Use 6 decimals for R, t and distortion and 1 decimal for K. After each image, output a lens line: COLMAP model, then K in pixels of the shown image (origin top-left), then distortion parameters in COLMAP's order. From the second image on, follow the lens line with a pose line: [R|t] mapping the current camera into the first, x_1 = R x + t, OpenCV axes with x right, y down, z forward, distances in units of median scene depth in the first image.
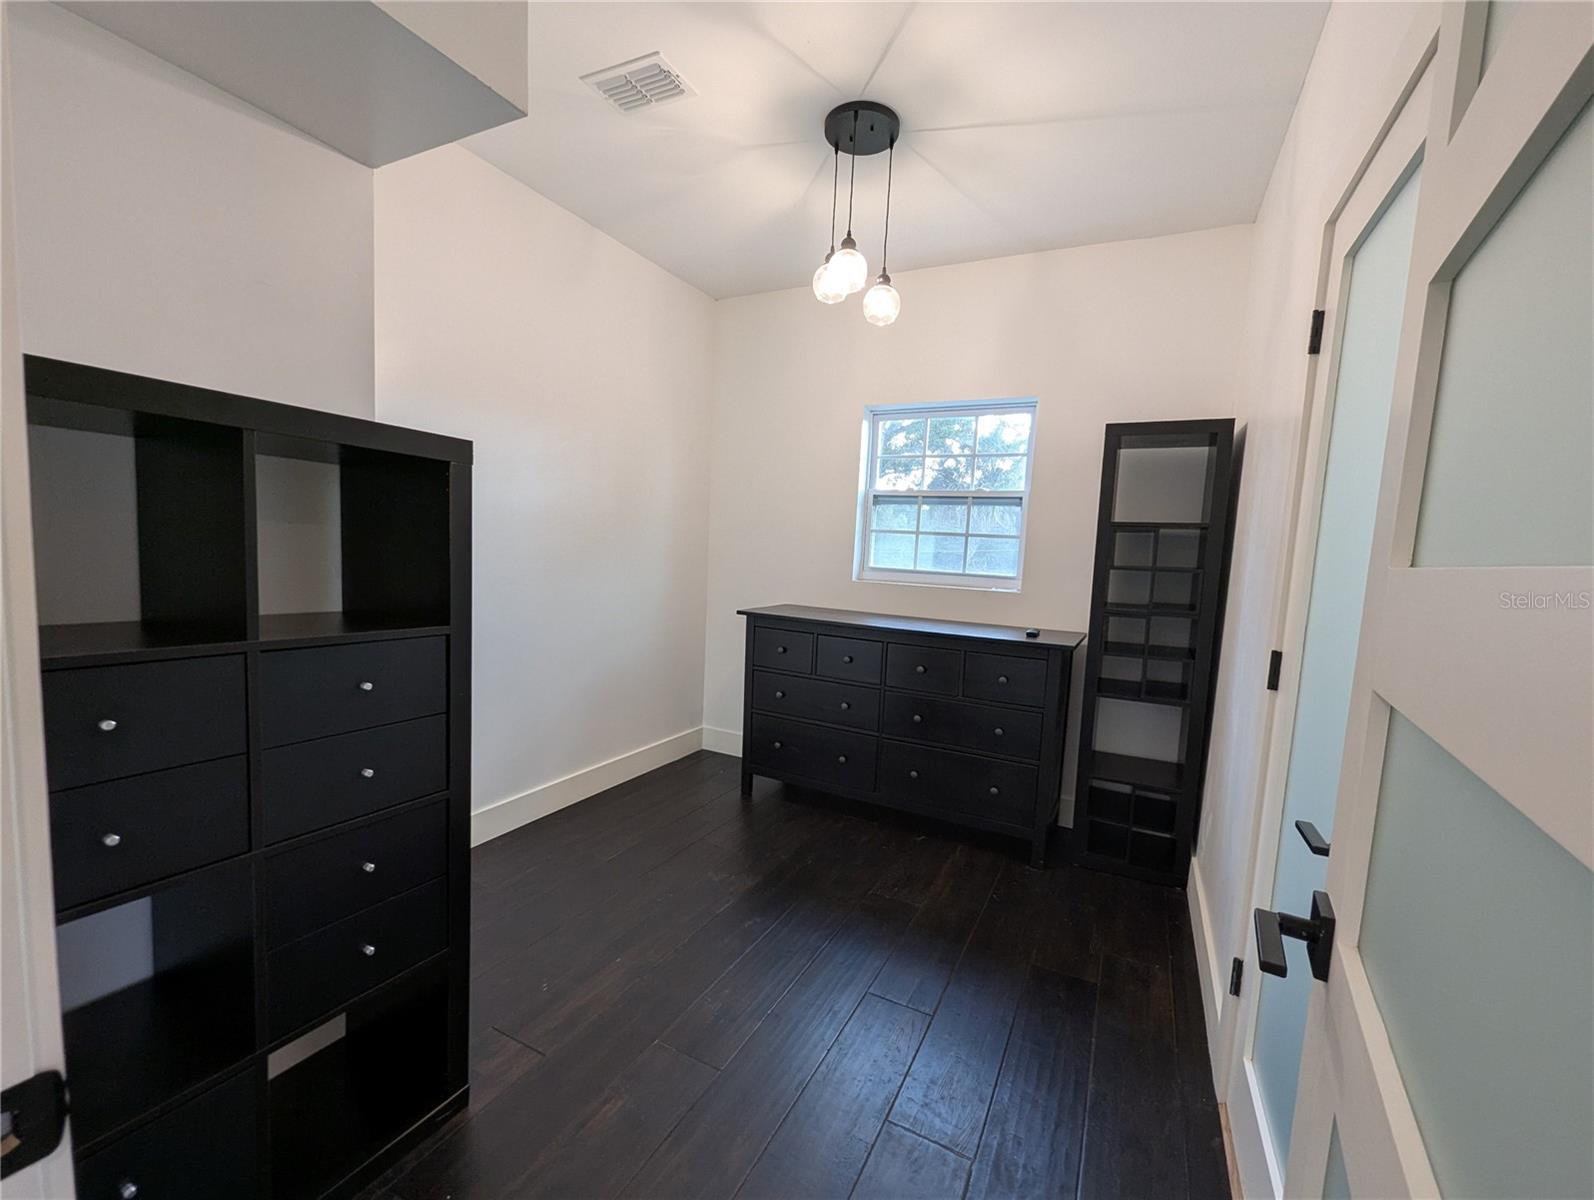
lens RADIAL K [[649.8, 0, 799.4], [0, 649.8, 598.5], [0, 0, 1]] dist [0.003603, 0.000130]
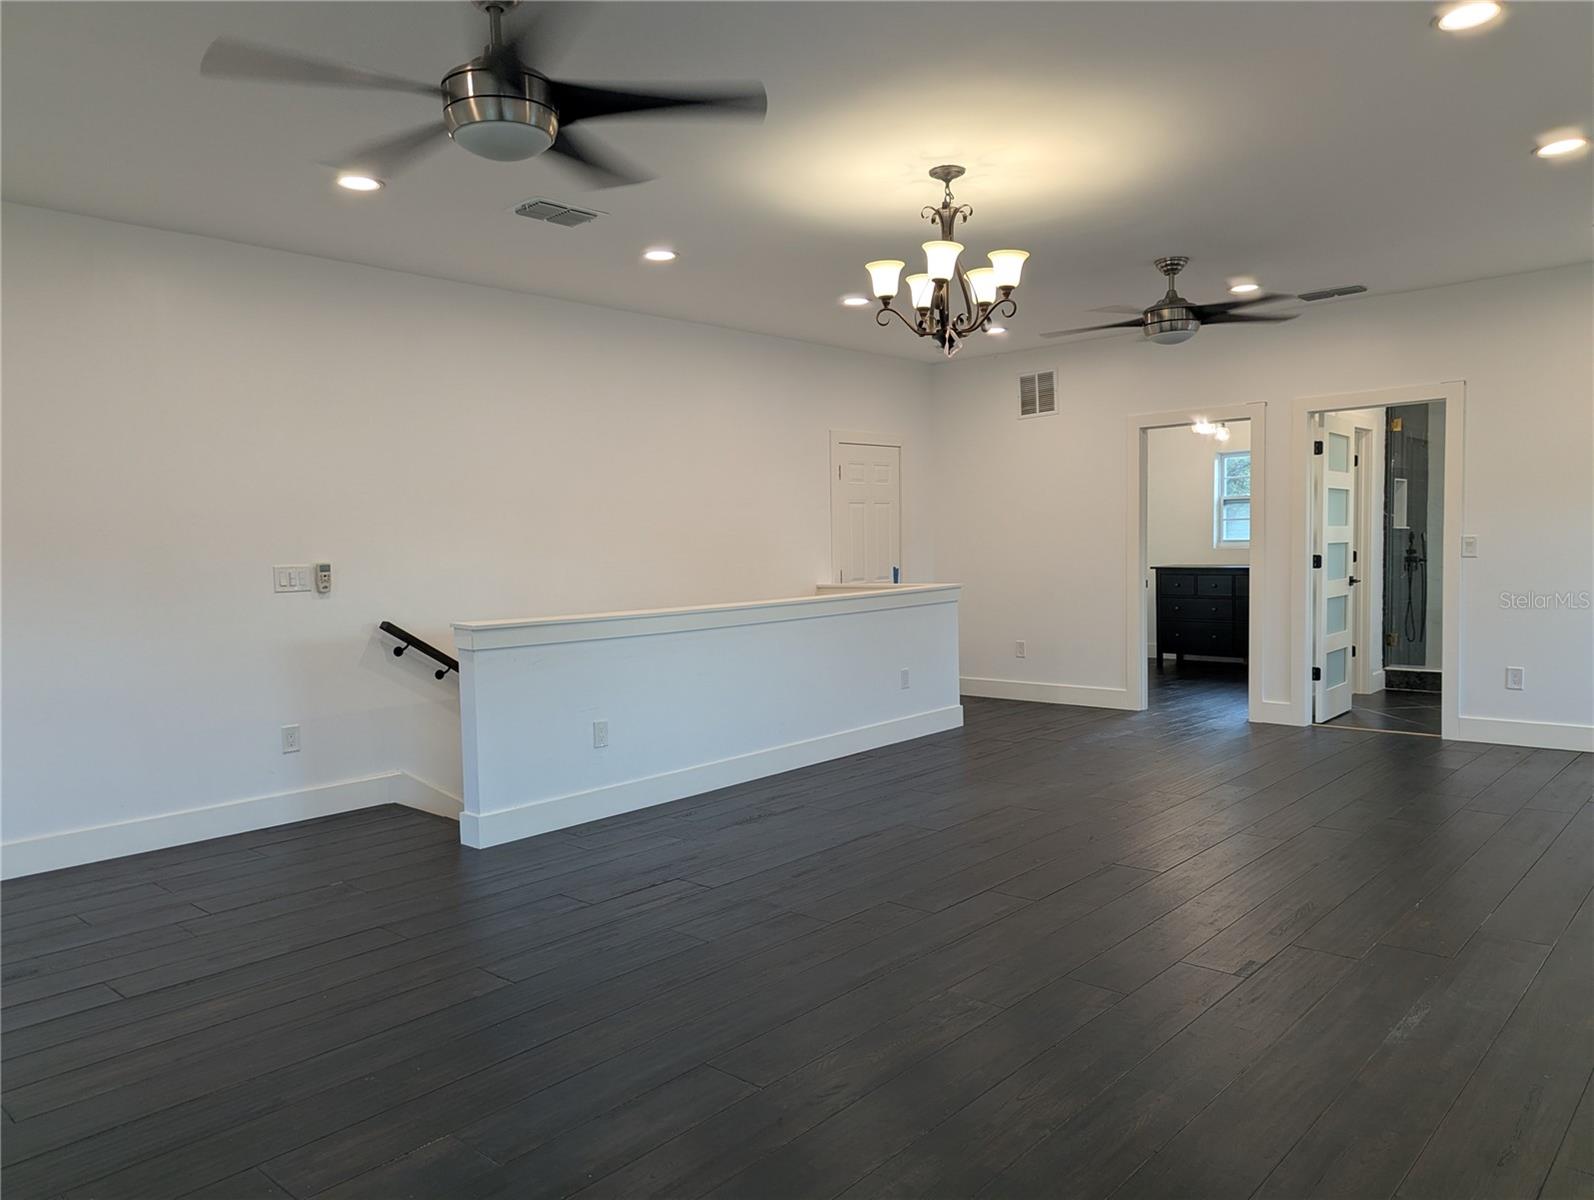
lens RADIAL K [[1161.6, 0, 798.5], [0, 1161.6, 603.5], [0, 0, 1]] dist [-0.016624, -0.002807]
pose [[0.965558, -0.052251, -0.254888, -0.219262], [0.040926, 0.997933, -0.049538, 0.238048], [0.256949, 0.037400, 0.965701, -2.393053]]
